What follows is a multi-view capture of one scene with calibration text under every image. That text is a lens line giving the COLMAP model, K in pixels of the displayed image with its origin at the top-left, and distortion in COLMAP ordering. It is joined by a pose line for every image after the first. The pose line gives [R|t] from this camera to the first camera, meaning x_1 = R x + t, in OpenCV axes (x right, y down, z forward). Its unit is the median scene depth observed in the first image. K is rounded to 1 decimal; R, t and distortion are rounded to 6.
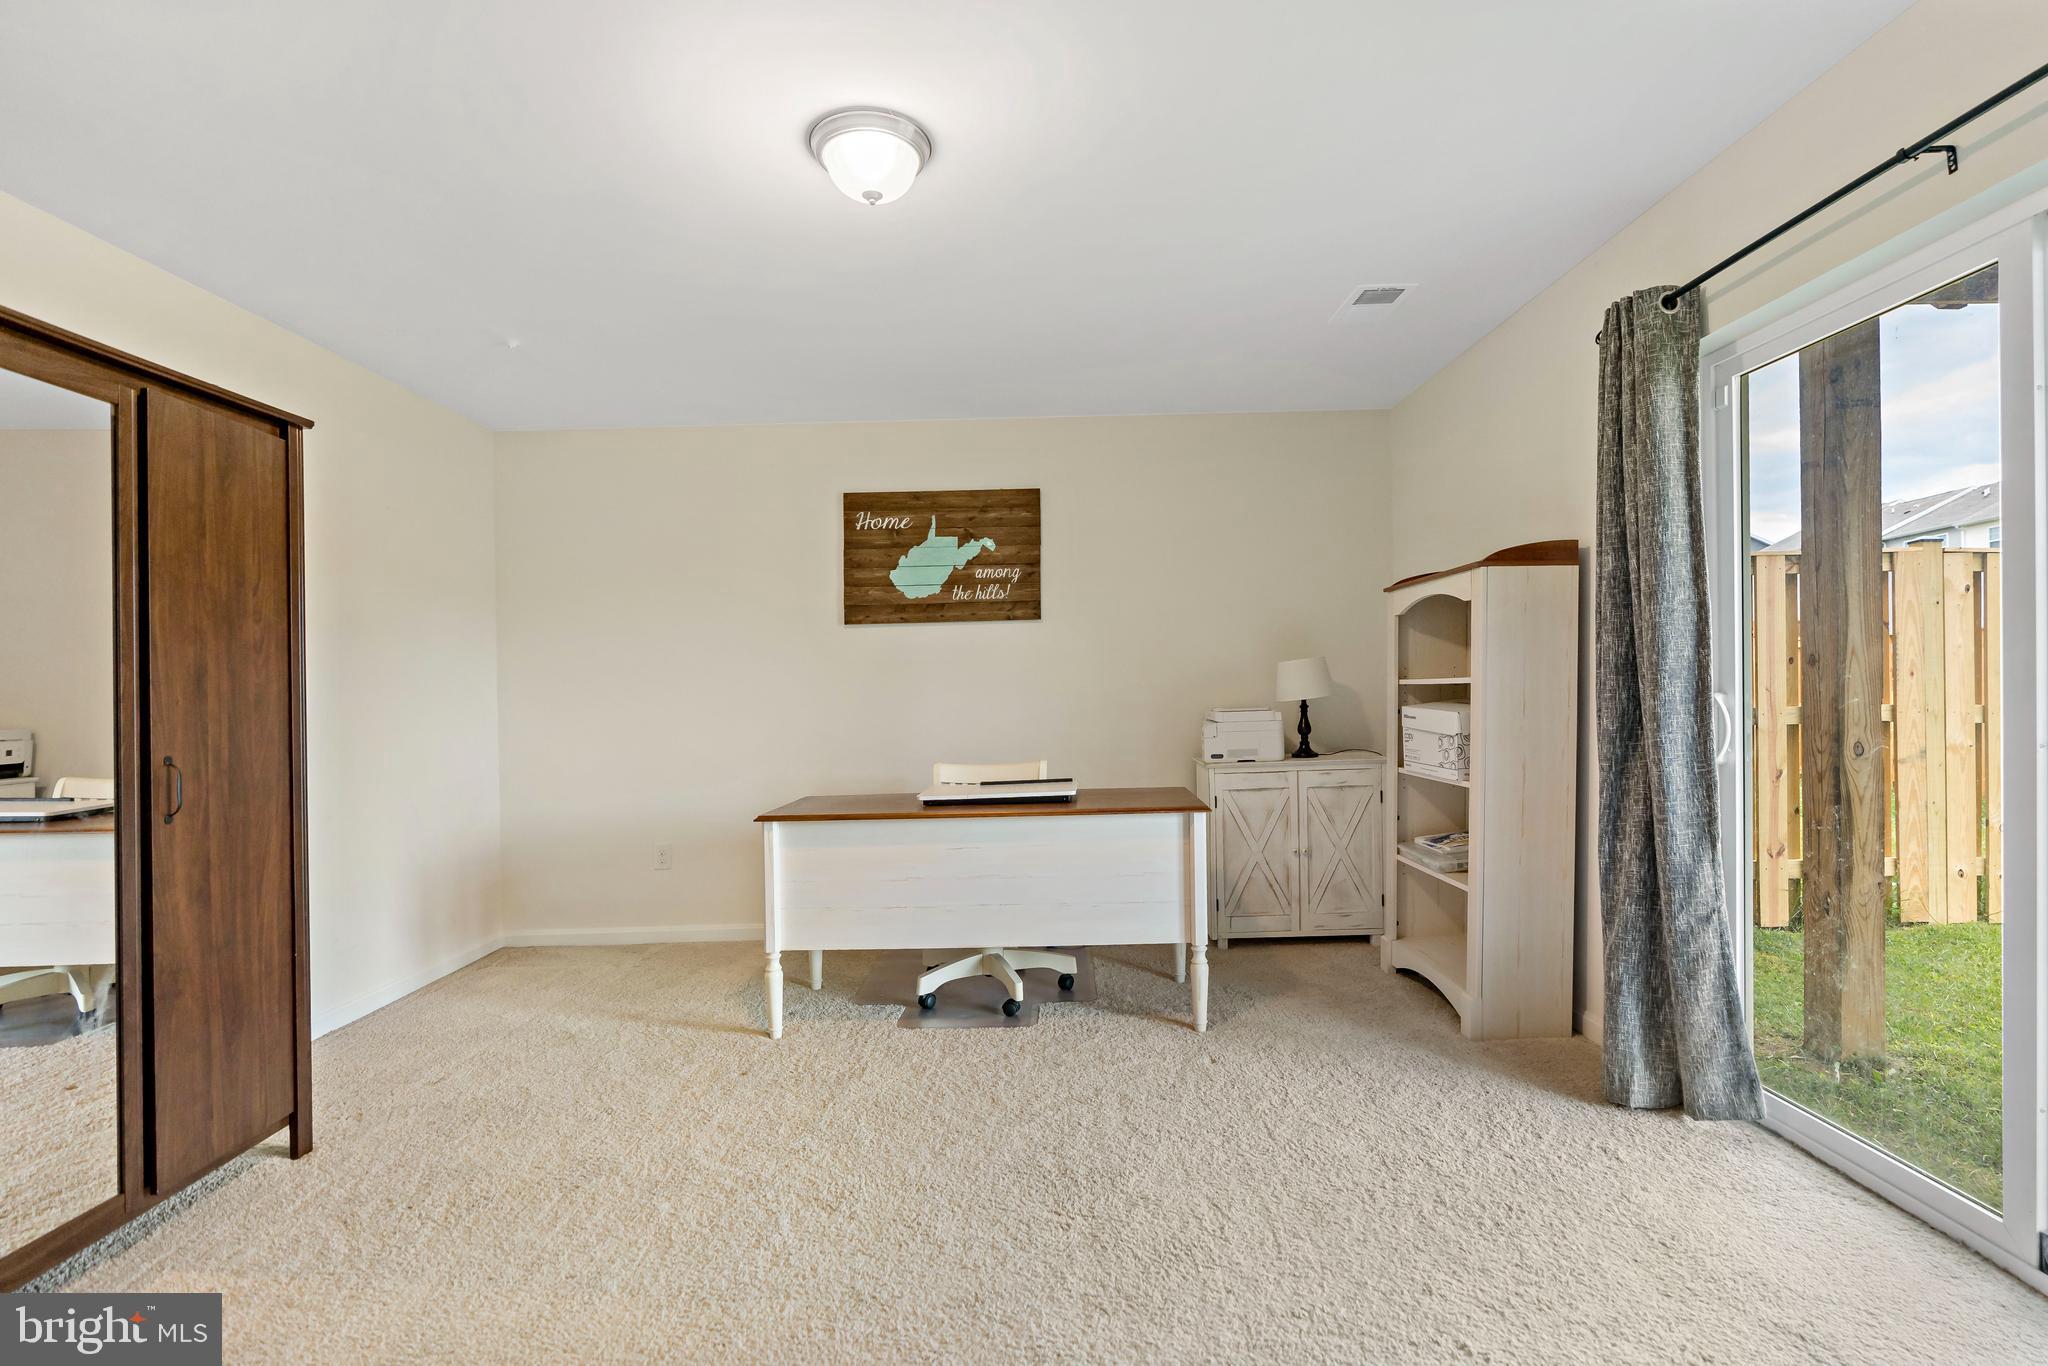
lens RADIAL K [[932.5, 0, 1025.8], [0, 932.5, 693.8], [0, 0, 1]] dist [-0.014038, 0.004605]
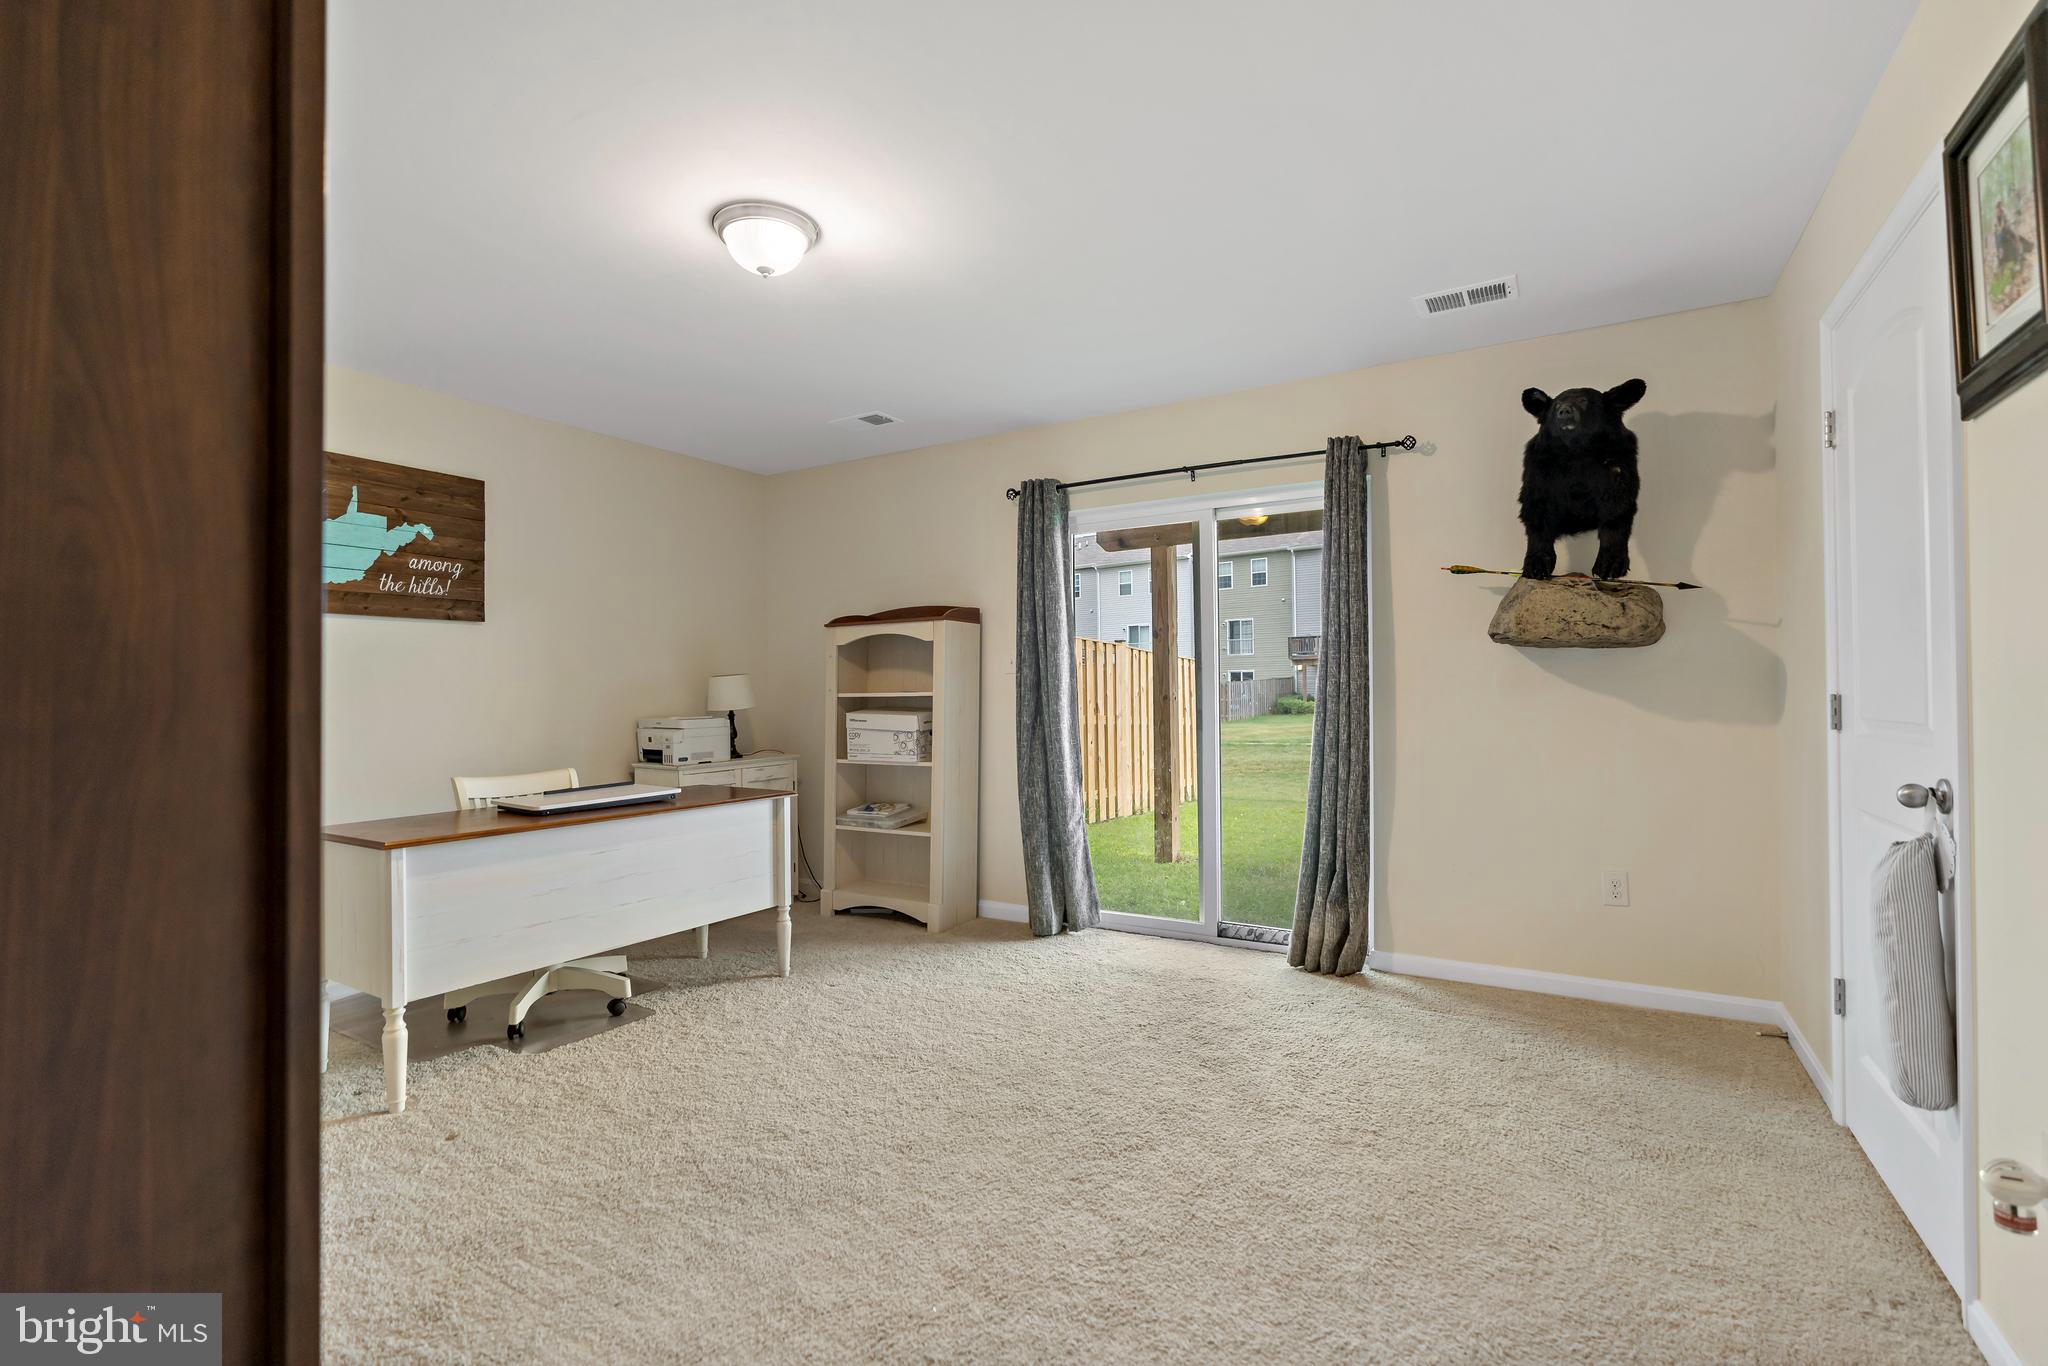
lens RADIAL K [[932.5, 0, 1054.7], [0, 932.5, 682.2], [0, 0, 1]] dist [-0.014038, 0.004605]
pose [[0.495951, 0.028467, 0.867884, -0.621700], [0.002020, 0.999422, -0.033936, 0.015161], [-0.868348, 0.018584, 0.495607, 0.067947]]
